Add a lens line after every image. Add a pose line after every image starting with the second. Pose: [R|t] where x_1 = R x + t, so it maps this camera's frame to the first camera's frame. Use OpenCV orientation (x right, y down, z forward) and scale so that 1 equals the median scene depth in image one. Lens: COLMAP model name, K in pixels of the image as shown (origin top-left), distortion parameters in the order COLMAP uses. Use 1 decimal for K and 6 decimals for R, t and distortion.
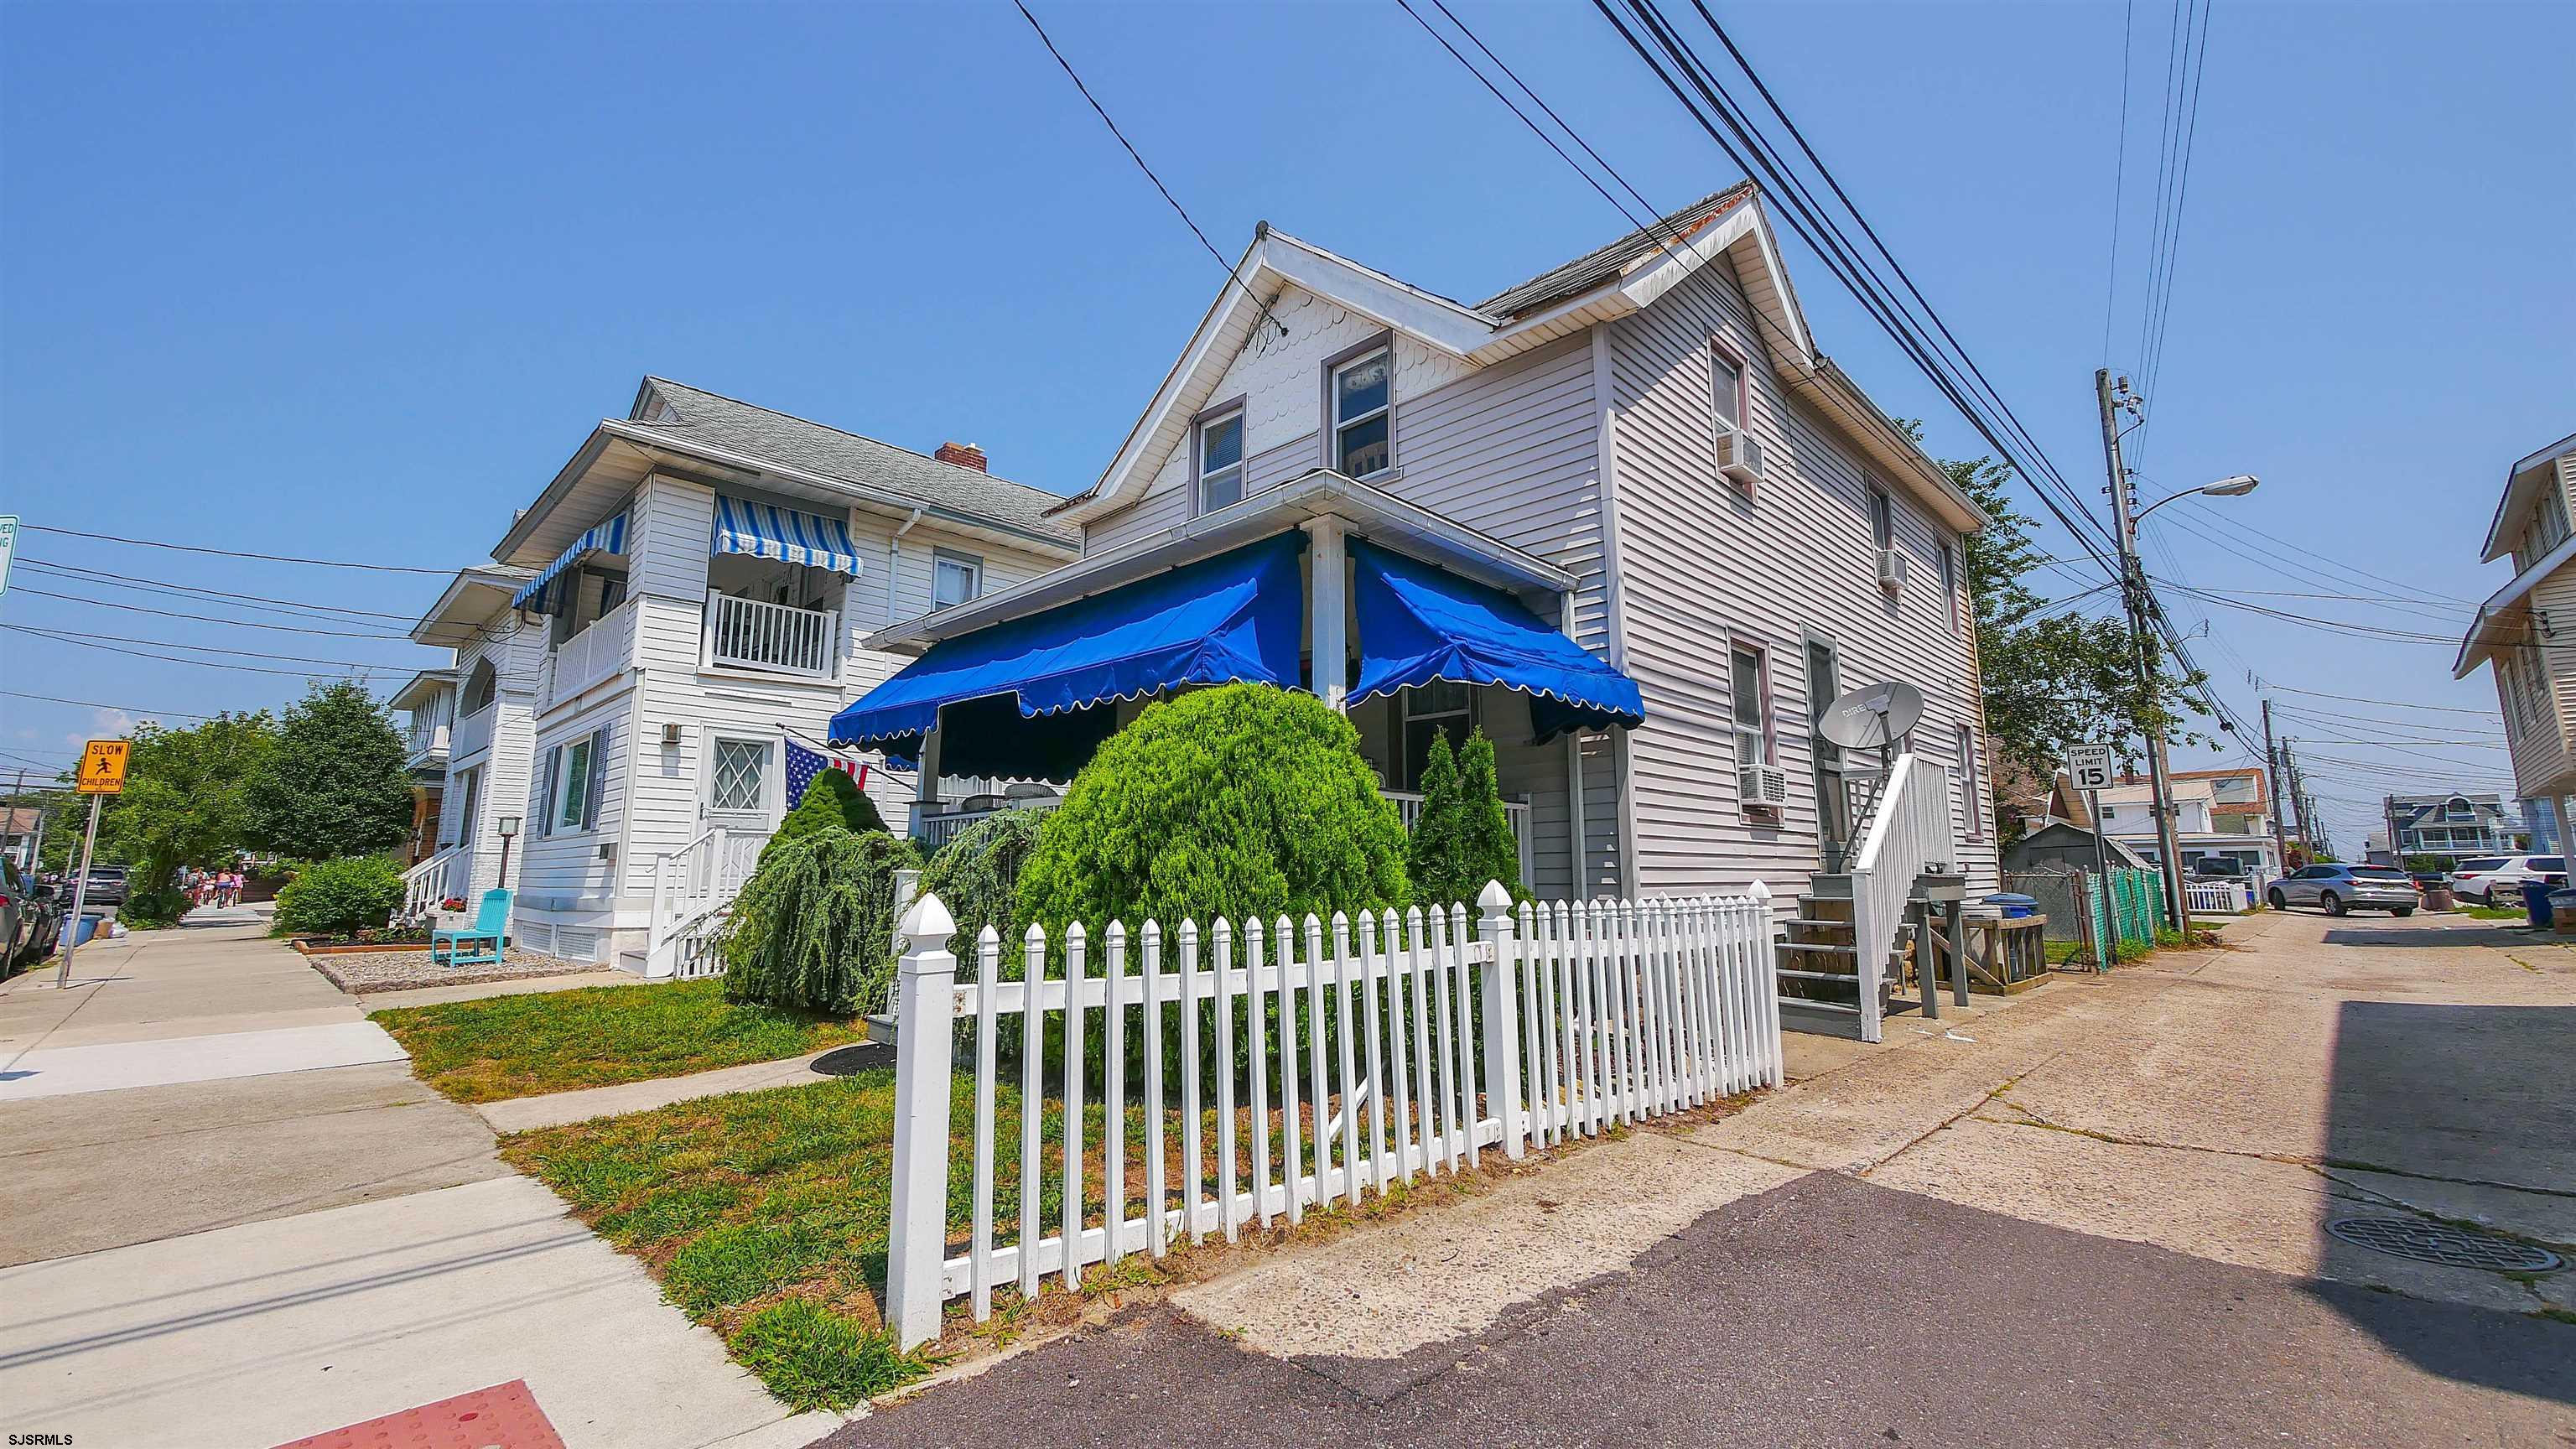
lens RADIAL K [[1060.8, 0, 1287.1], [0, 1060.8, 697.5], [0, 0, 1]] dist [-0.003646, -0.000570]
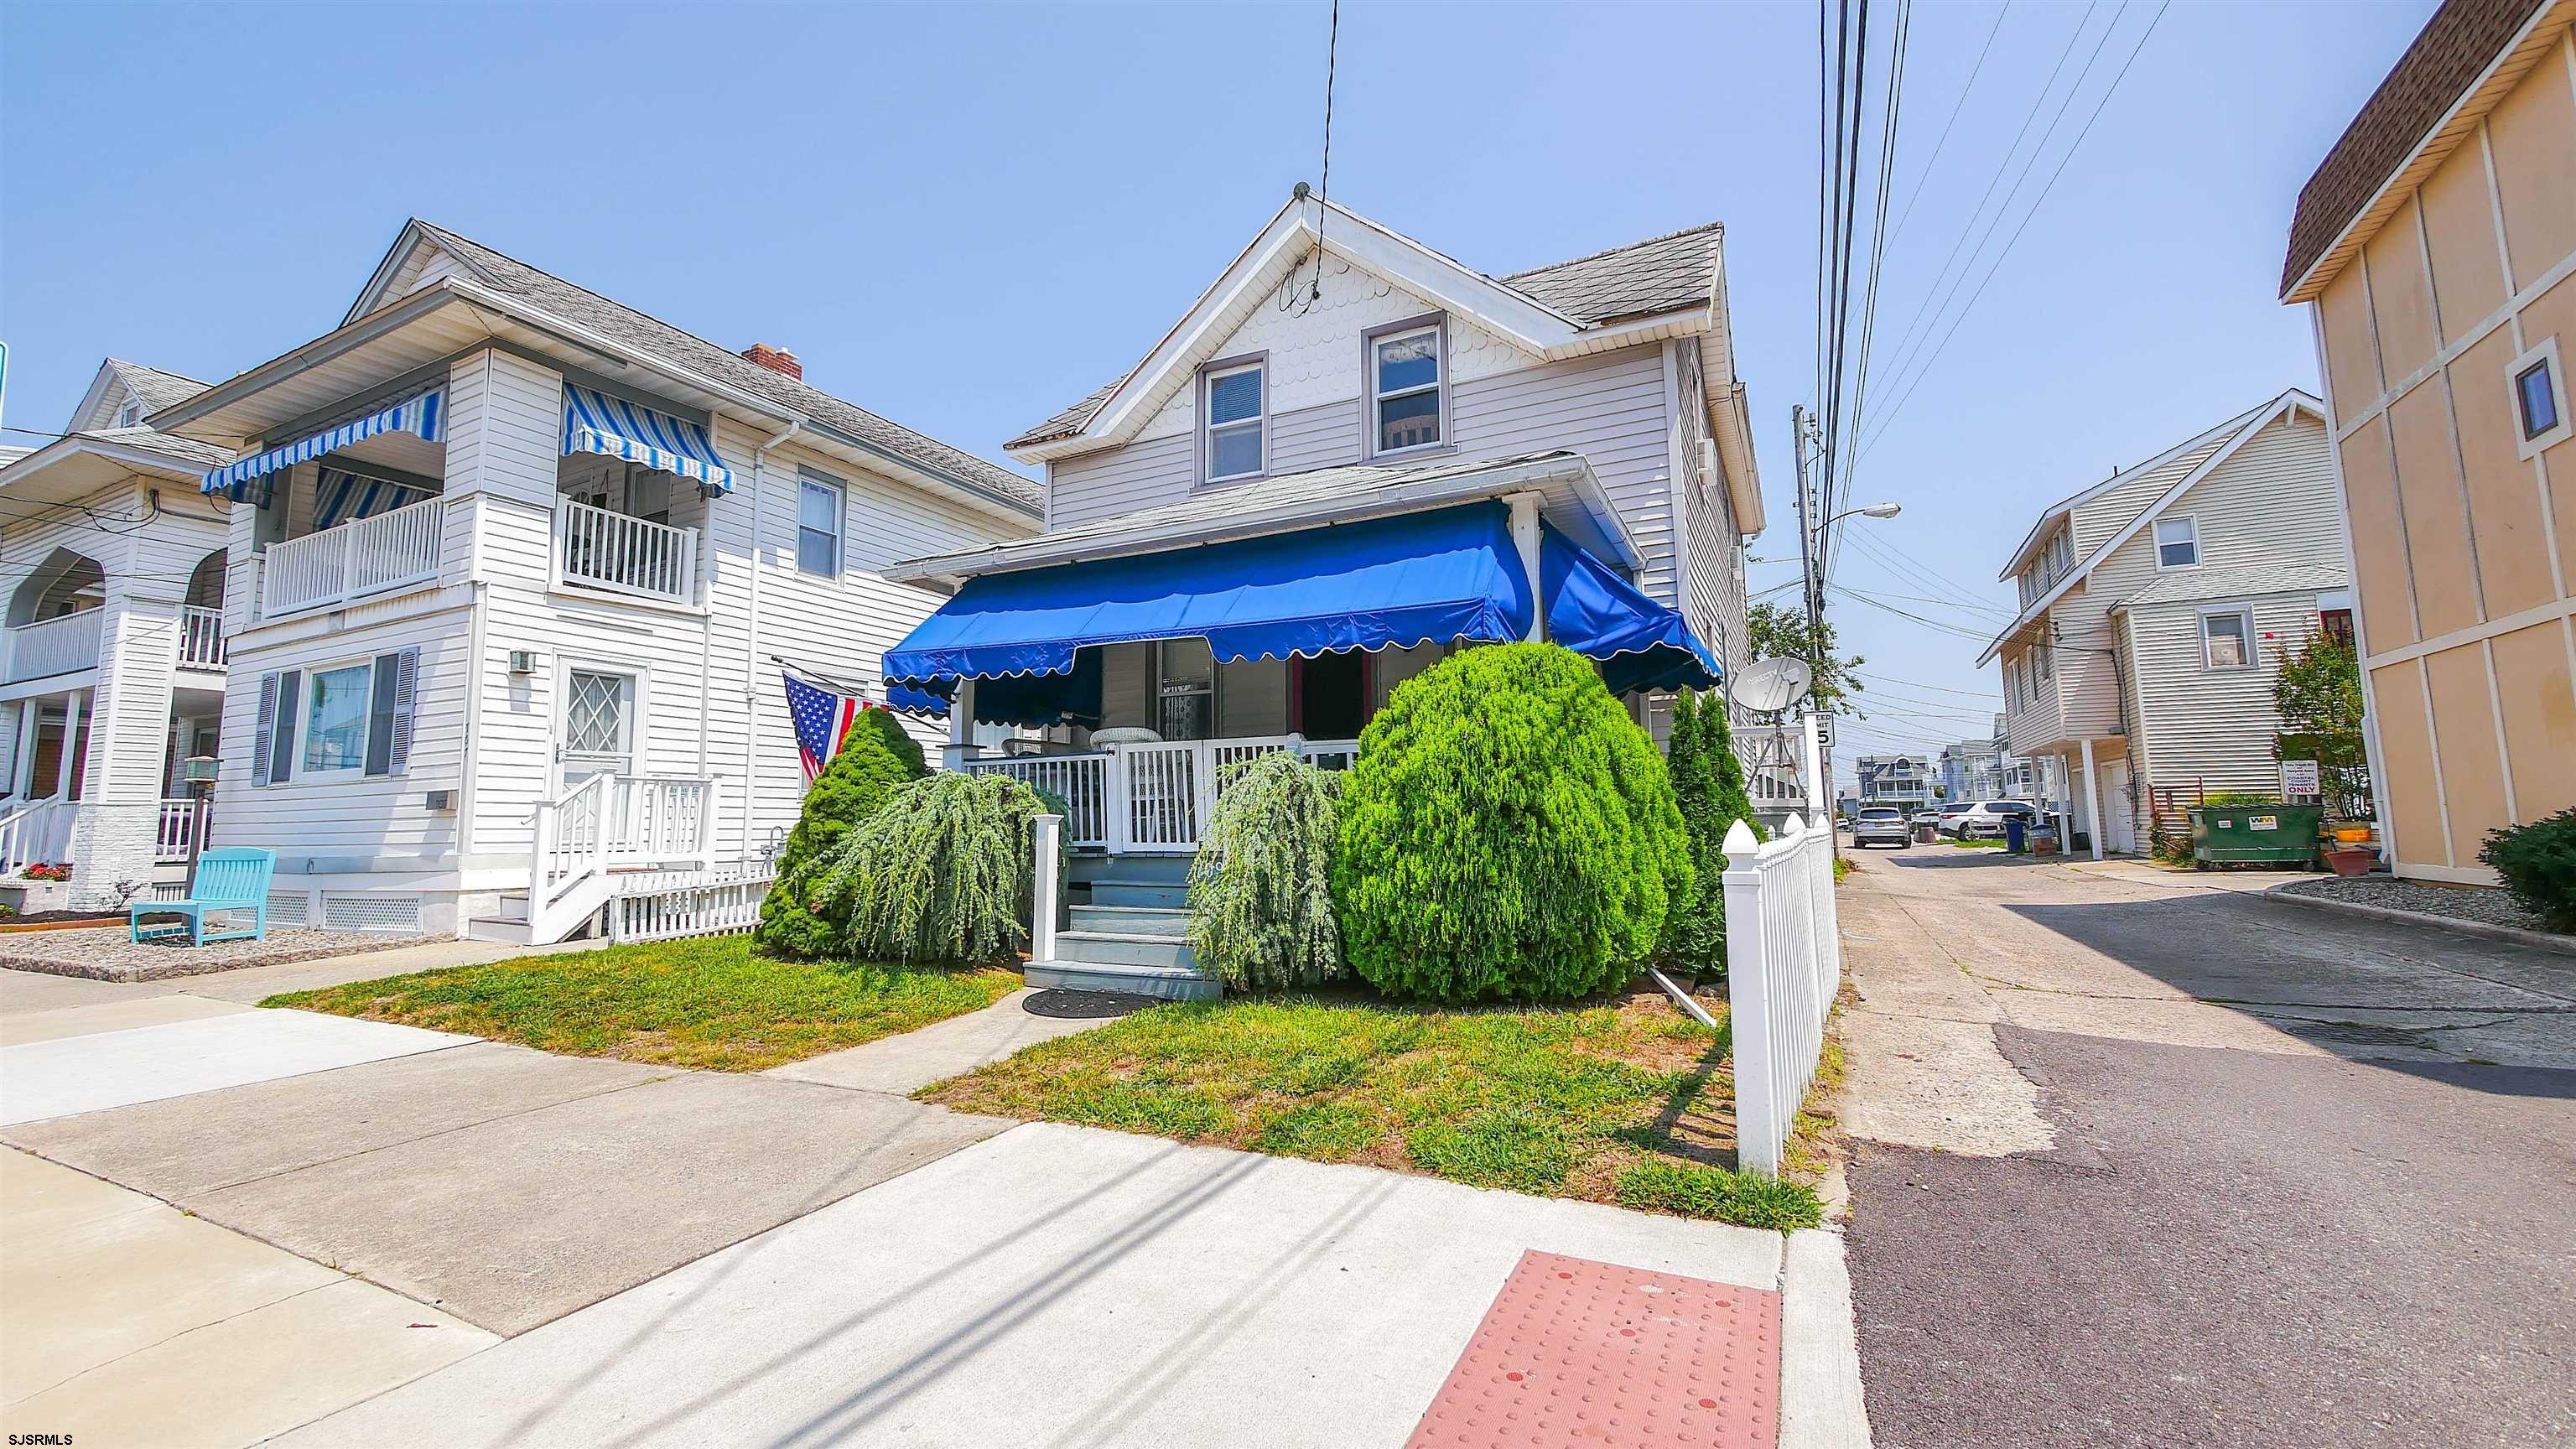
lens RADIAL K [[1059.9, 0, 1282.3], [0, 1059.9, 703.5], [0, 0, 1]] dist [-0.007484, 0.000770]
pose [[0.950563, 0.024556, 0.309560, -0.256190], [-0.040369, 0.998181, 0.044781, 0.004756], [-0.307898, -0.055064, 0.949825, 0.008726]]
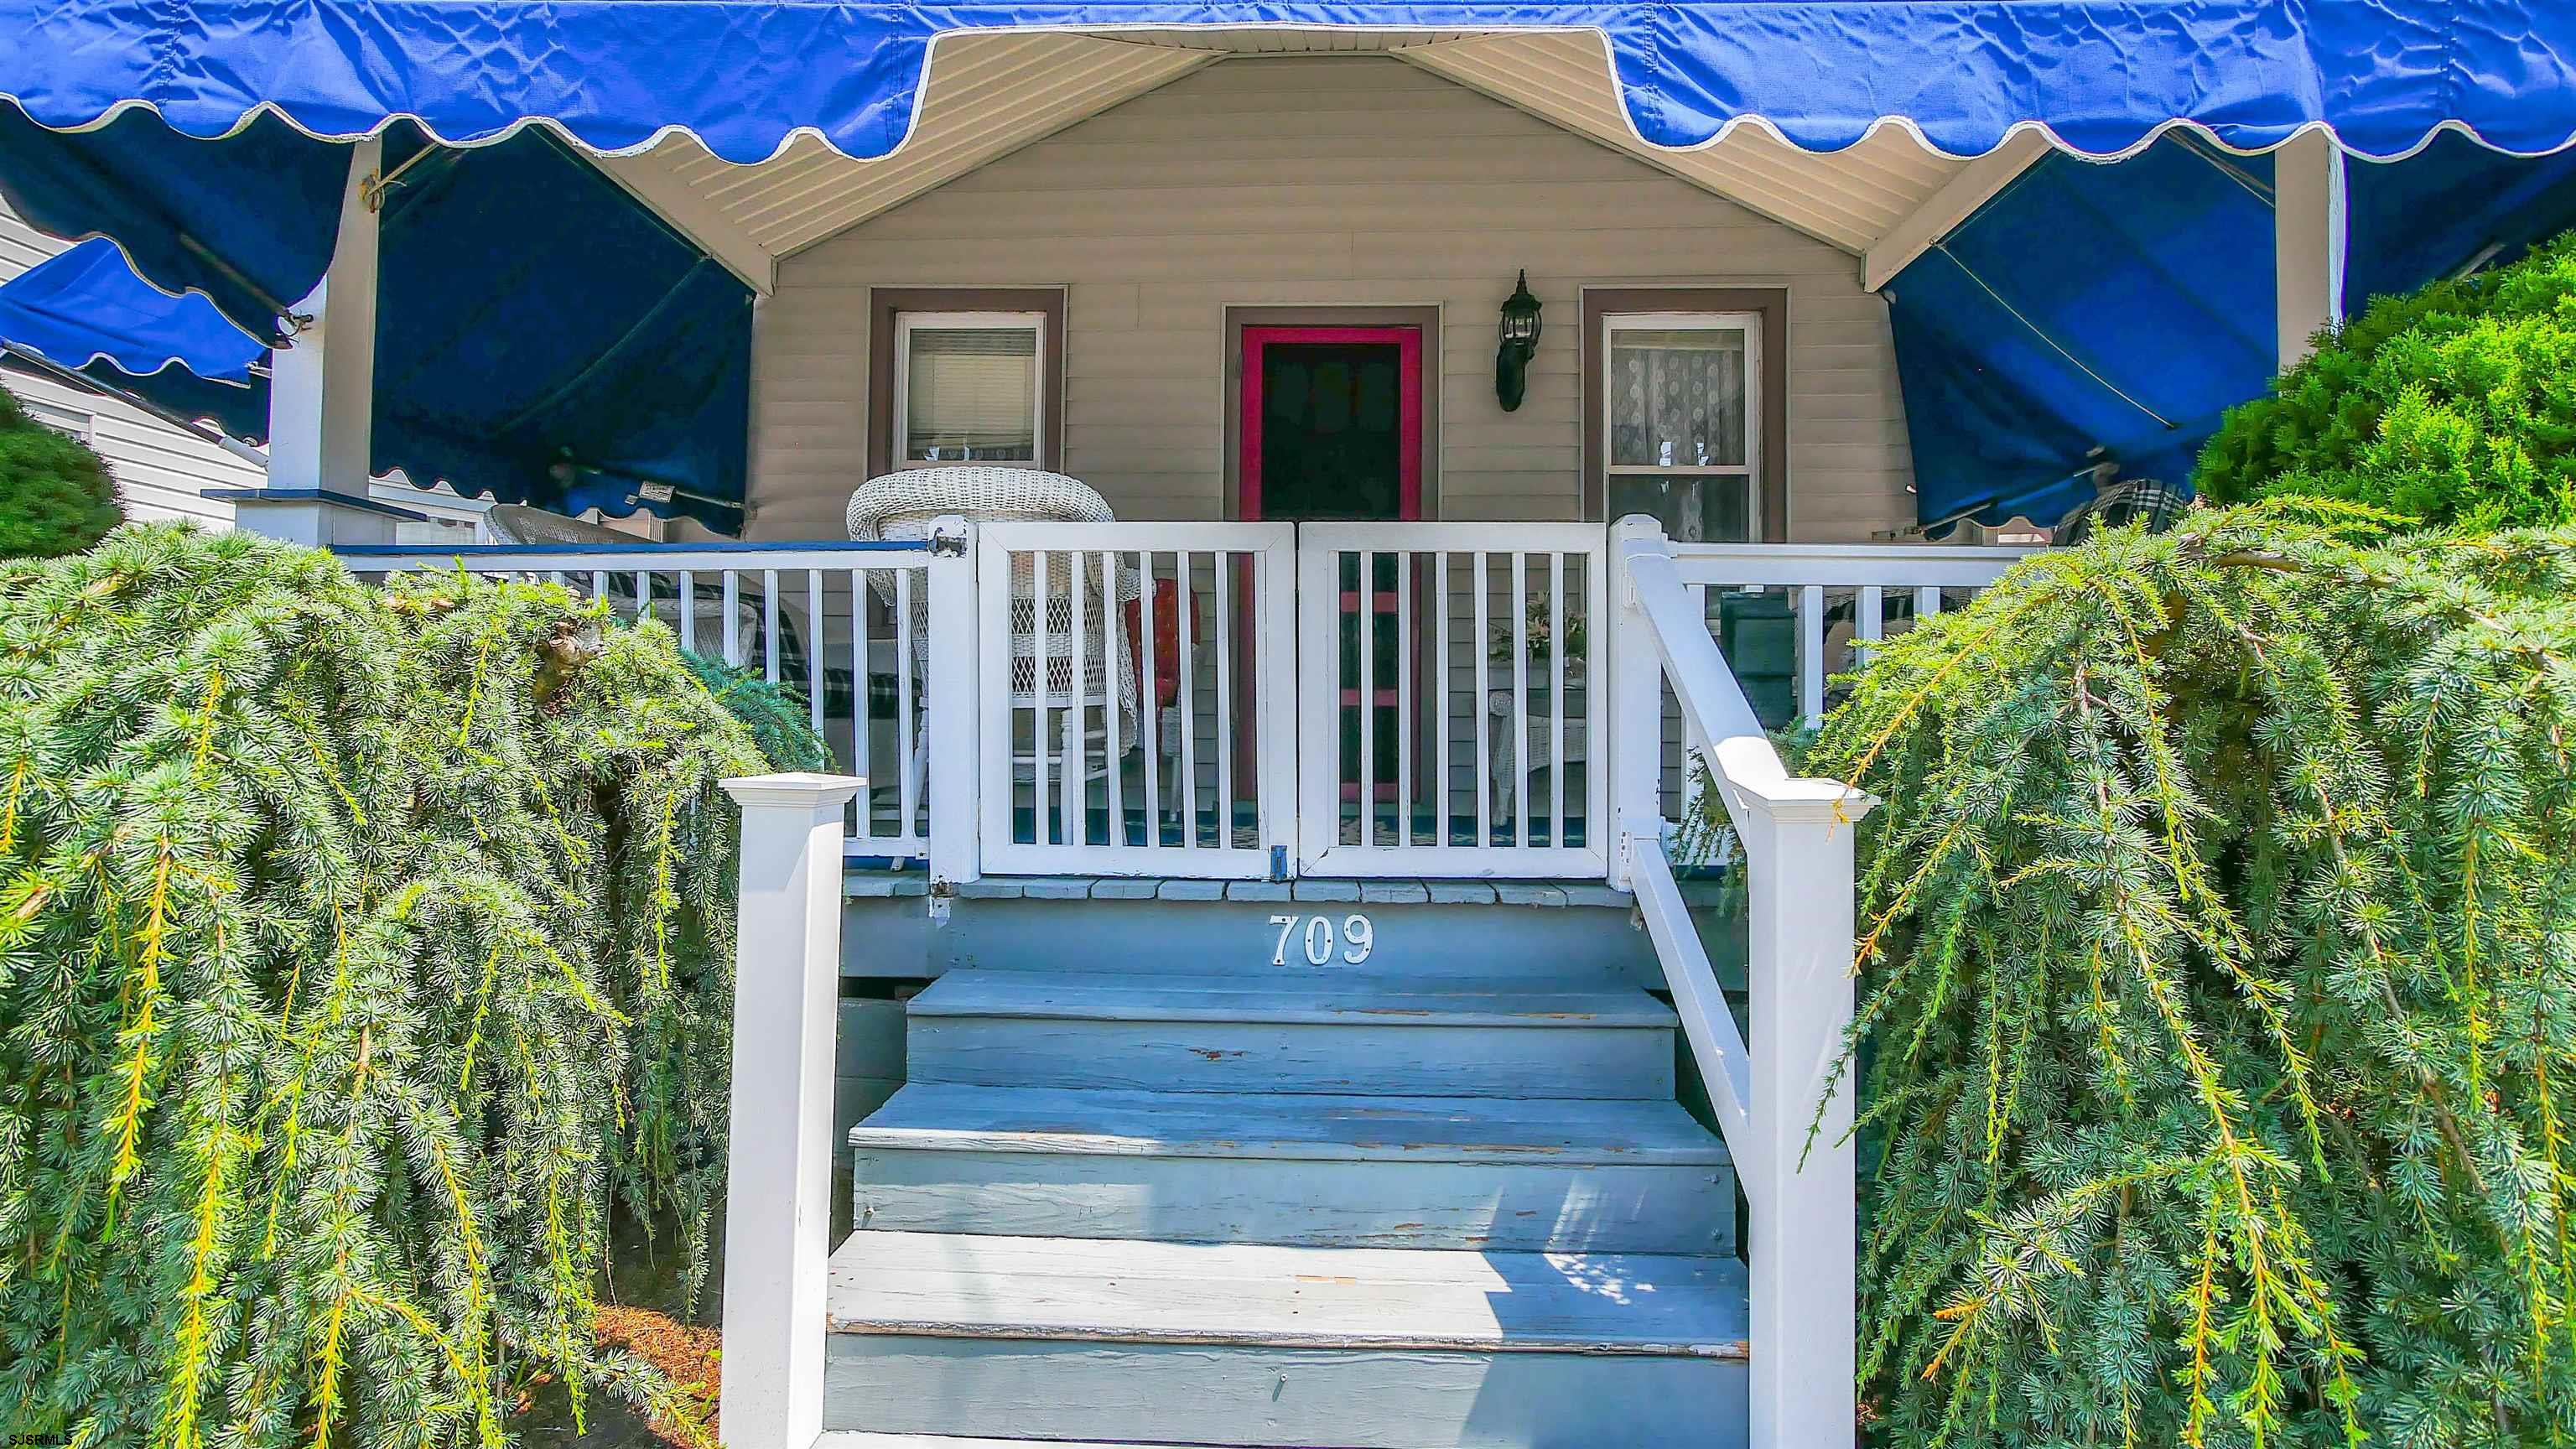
lens RADIAL K [[1059.9, 0, 1282.3], [0, 1059.9, 703.5], [0, 0, 1]] dist [-0.007484, 0.000770]
pose [[0.745311, 0.019419, 0.666434, -0.238260], [-0.120154, 0.987122, 0.105612, 0.065207], [-0.655801, -0.158789, 0.738046, 0.444599]]
